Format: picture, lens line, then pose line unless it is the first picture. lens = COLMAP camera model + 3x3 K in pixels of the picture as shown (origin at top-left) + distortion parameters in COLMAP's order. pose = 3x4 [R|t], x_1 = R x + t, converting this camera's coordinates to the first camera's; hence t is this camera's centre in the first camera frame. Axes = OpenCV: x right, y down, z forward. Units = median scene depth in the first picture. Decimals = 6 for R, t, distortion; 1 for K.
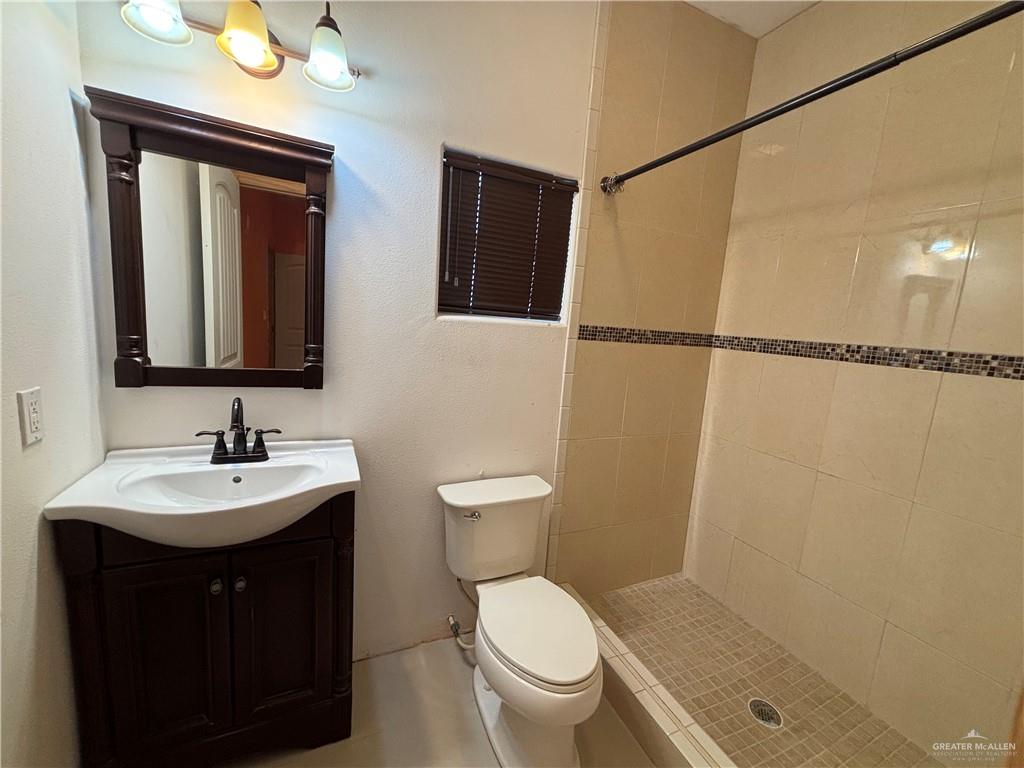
lens RADIAL K [[409.2, 0, 512.4], [0, 409.2, 381.5], [0, 0, 1]] dist [0.004475, 0.000025]
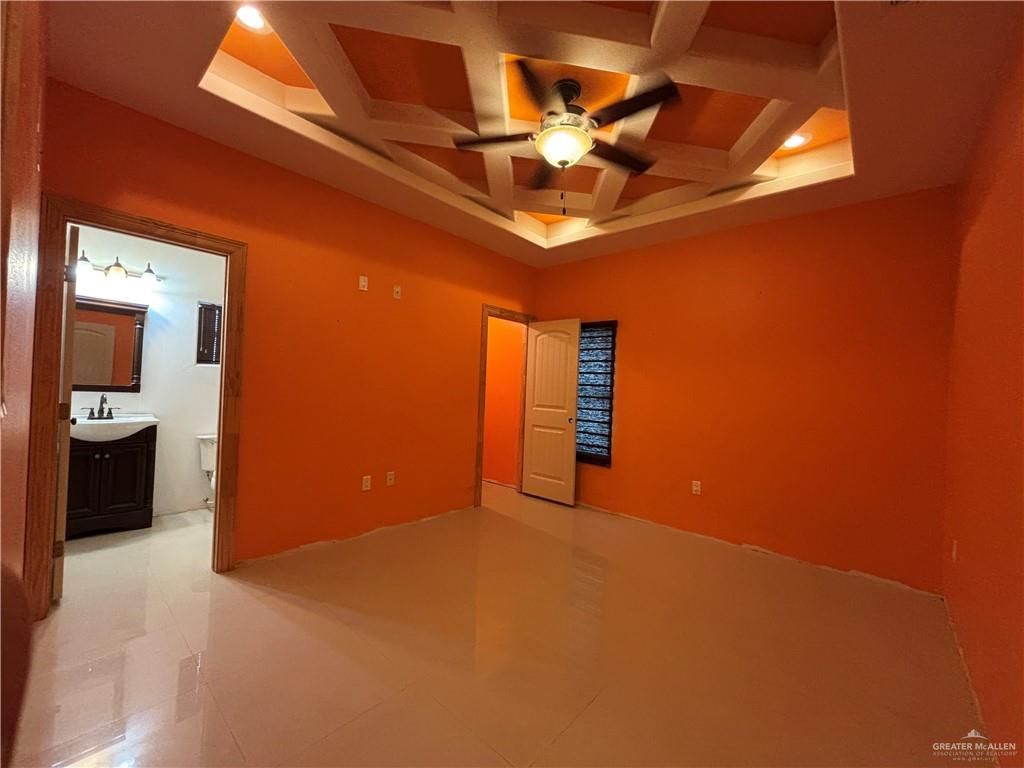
lens RADIAL K [[409.2, 0, 515.5], [0, 409.2, 378.4], [0, 0, 1]] dist [0.004475, 0.000025]
pose [[0.919925, -0.028259, 0.391075, 0.742456], [0.077488, 0.990831, -0.110679, 0.418606], [-0.384361, 0.132120, 0.913680, -2.409219]]
